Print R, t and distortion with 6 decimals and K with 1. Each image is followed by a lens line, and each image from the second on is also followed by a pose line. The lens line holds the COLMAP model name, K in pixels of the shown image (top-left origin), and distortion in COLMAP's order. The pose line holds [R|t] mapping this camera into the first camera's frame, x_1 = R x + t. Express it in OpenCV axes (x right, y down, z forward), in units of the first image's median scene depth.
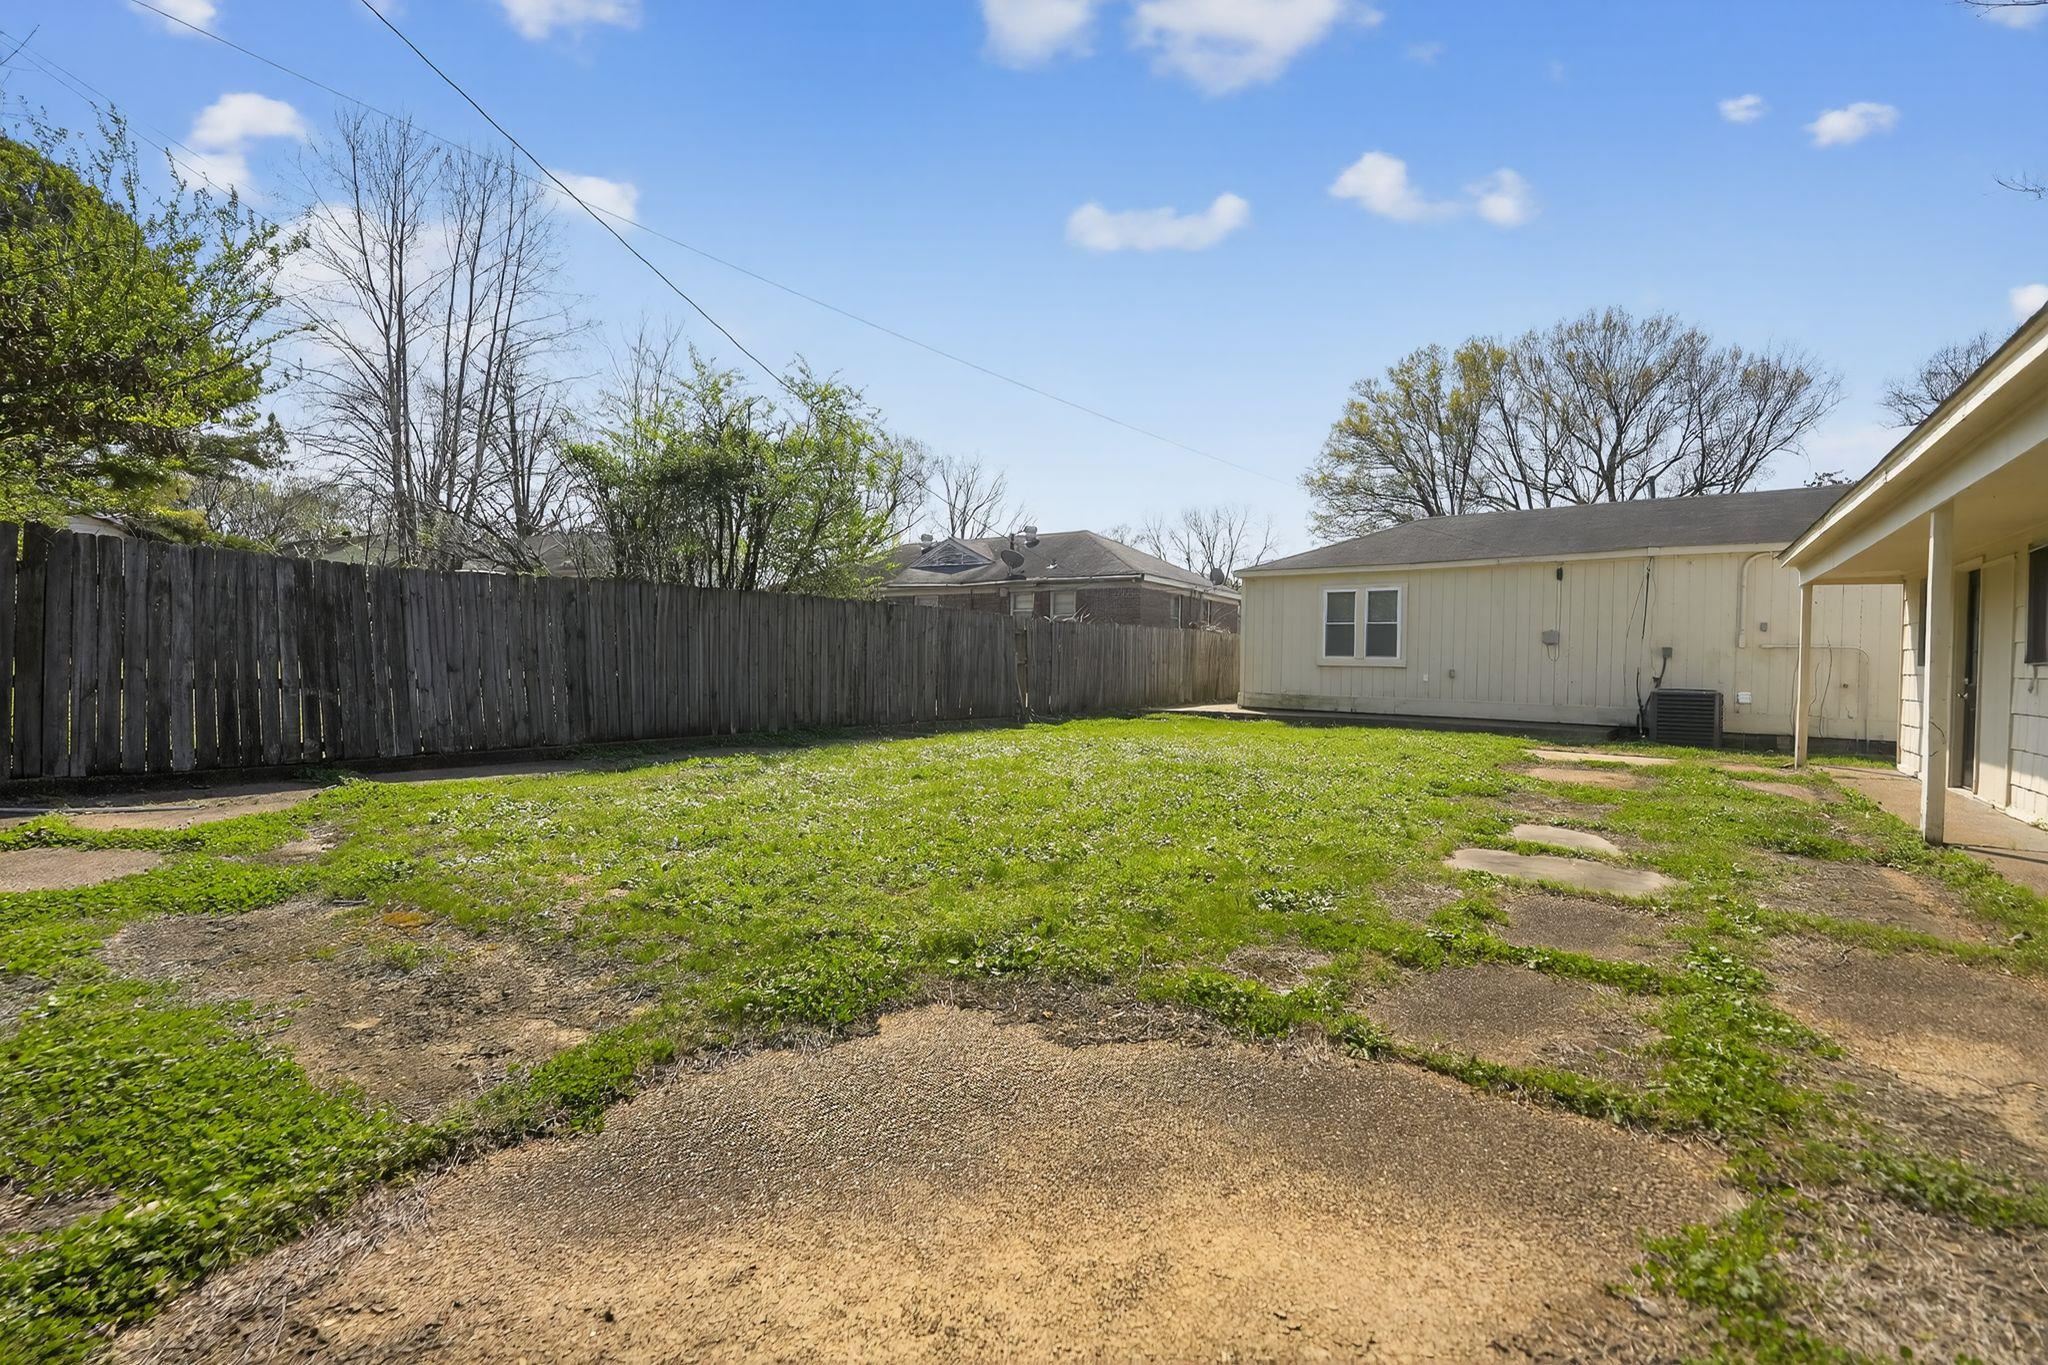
lens RADIAL K [[926.8, 0, 1022.7], [0, 926.8, 658.7], [0, 0, 1]] dist [-0.014114, 0.000529]
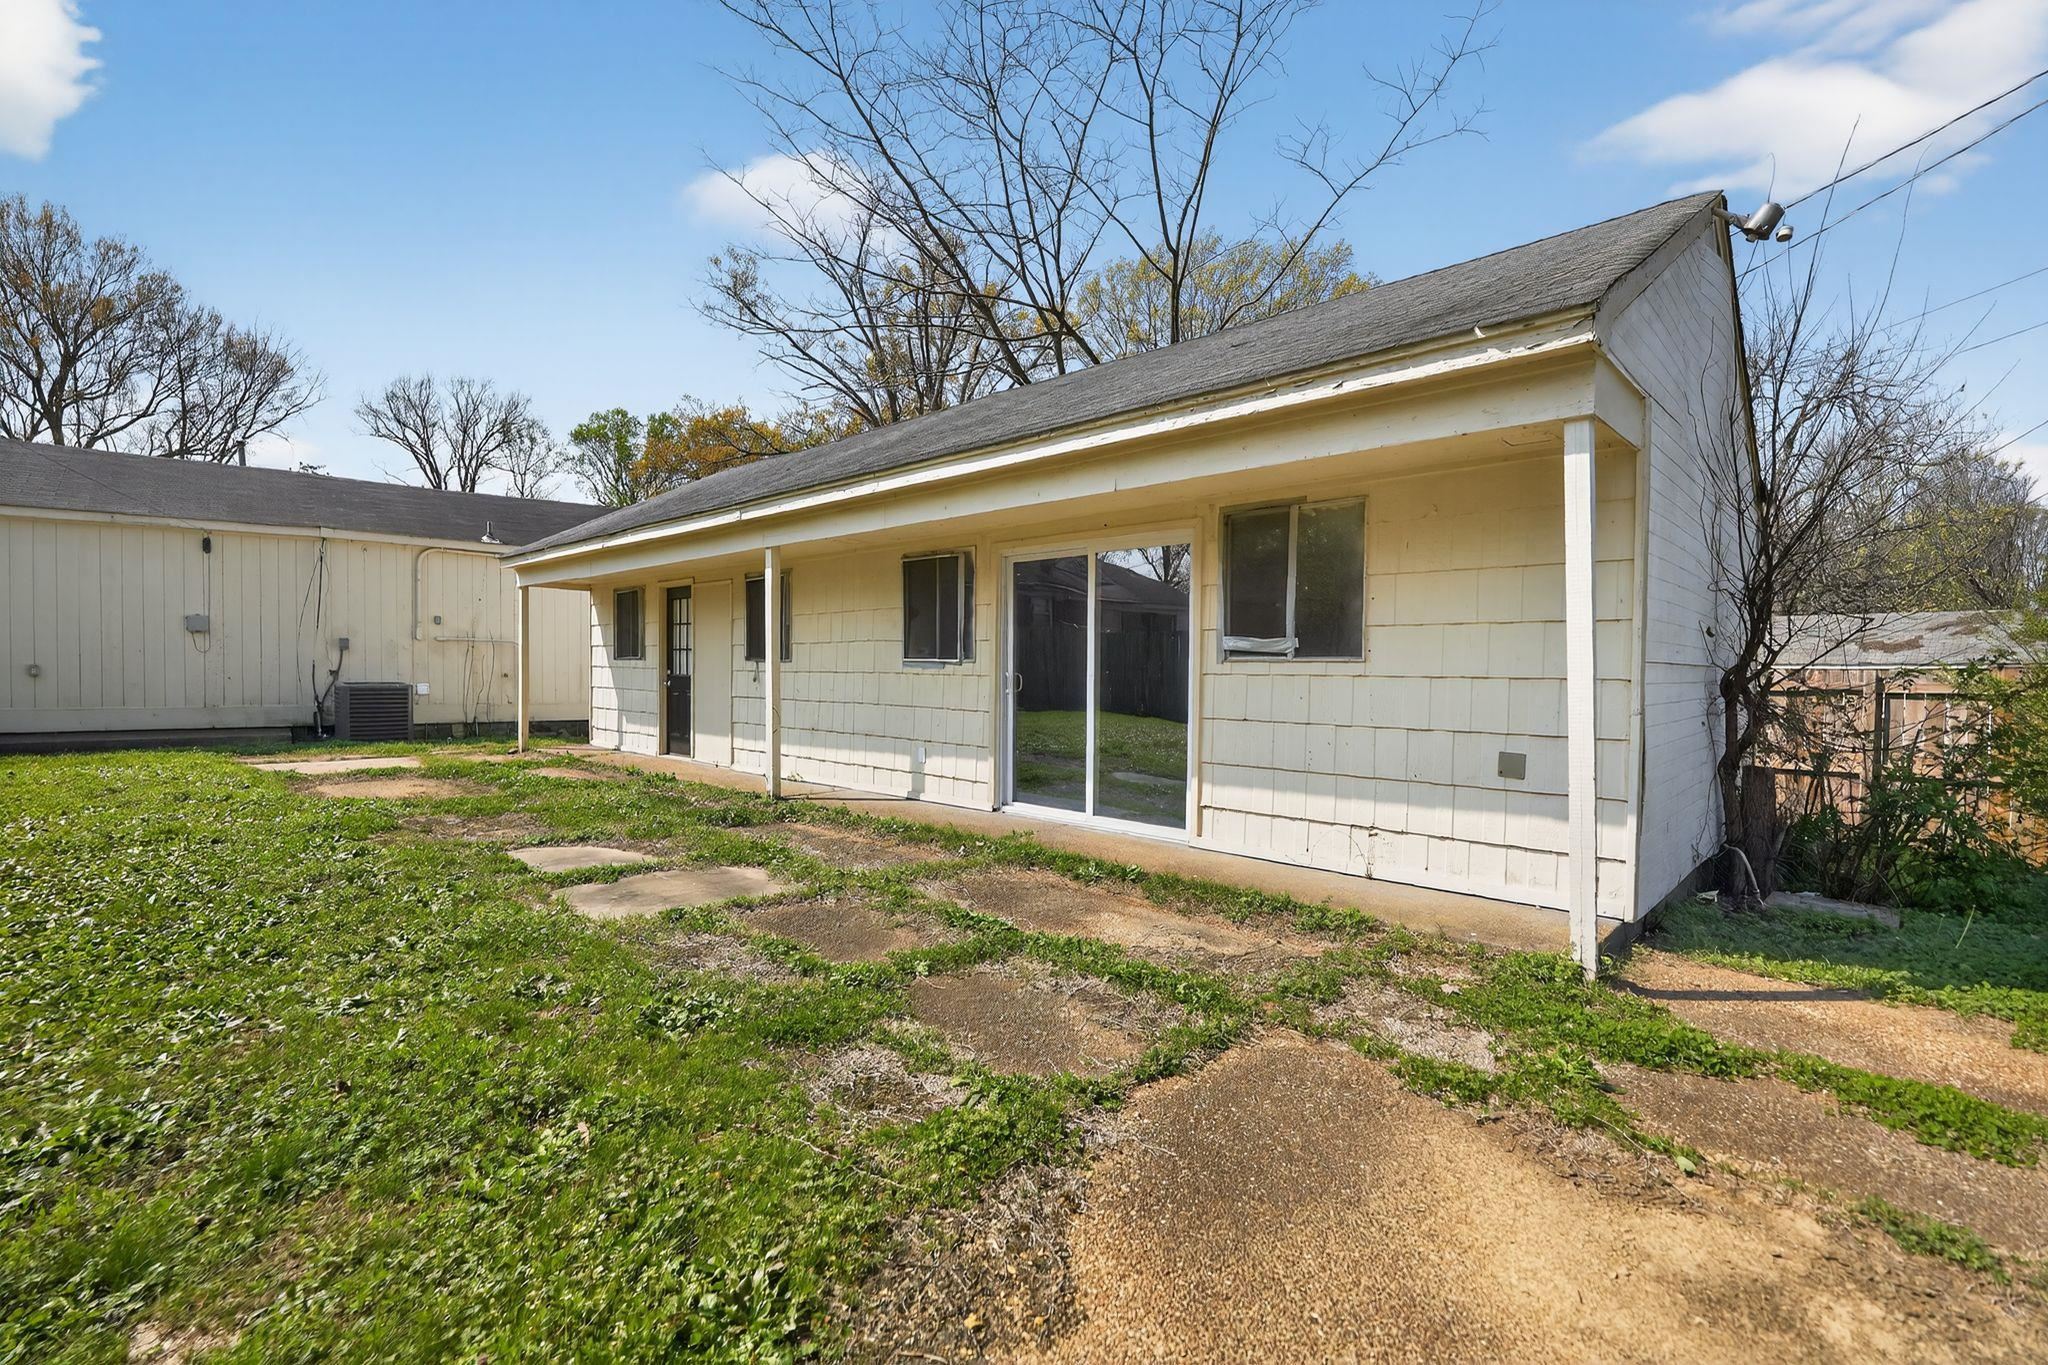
lens RADIAL K [[909.8, 0, 1040.8], [0, 909.8, 663.3], [0, 0, 1]] dist [-0.016102, 0.000124]
pose [[0.132683, -0.014769, 0.991049, -0.106336], [-0.010072, 0.999817, 0.016249, -0.008467], [-0.991107, -0.012138, 0.132510, 0.179026]]
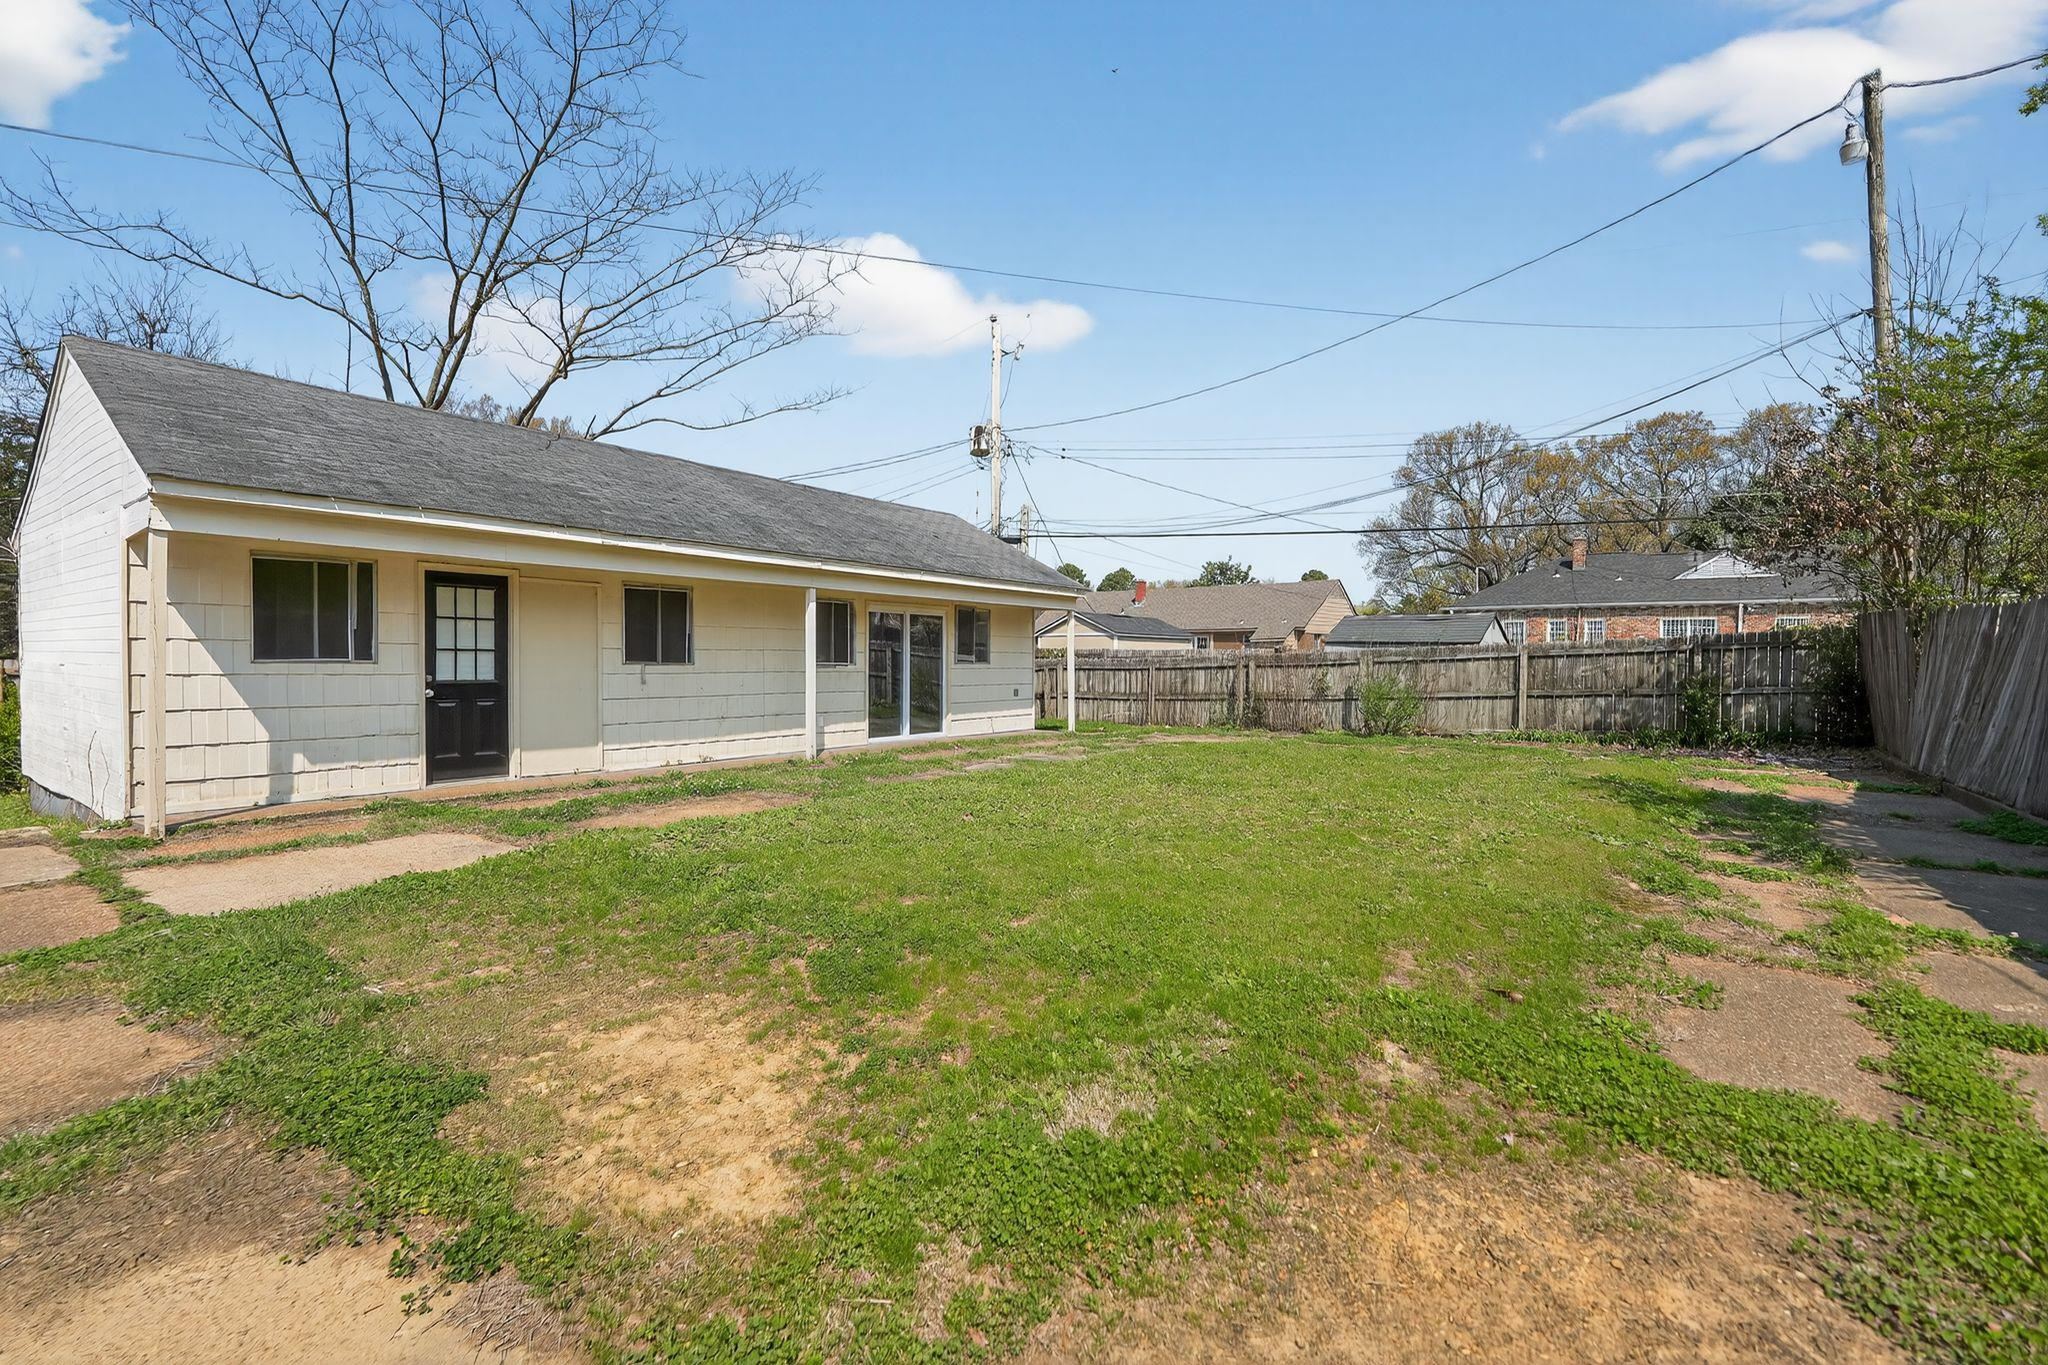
lens RADIAL K [[926.8, 0, 1022.7], [0, 926.8, 658.7], [0, 0, 1]] dist [-0.014114, 0.000529]
pose [[-0.999873, -0.015733, -0.002549, 0.216427], [-0.015697, 0.999785, -0.013563, 0.002898], [0.002761, -0.013521, -0.999905, 1.176483]]
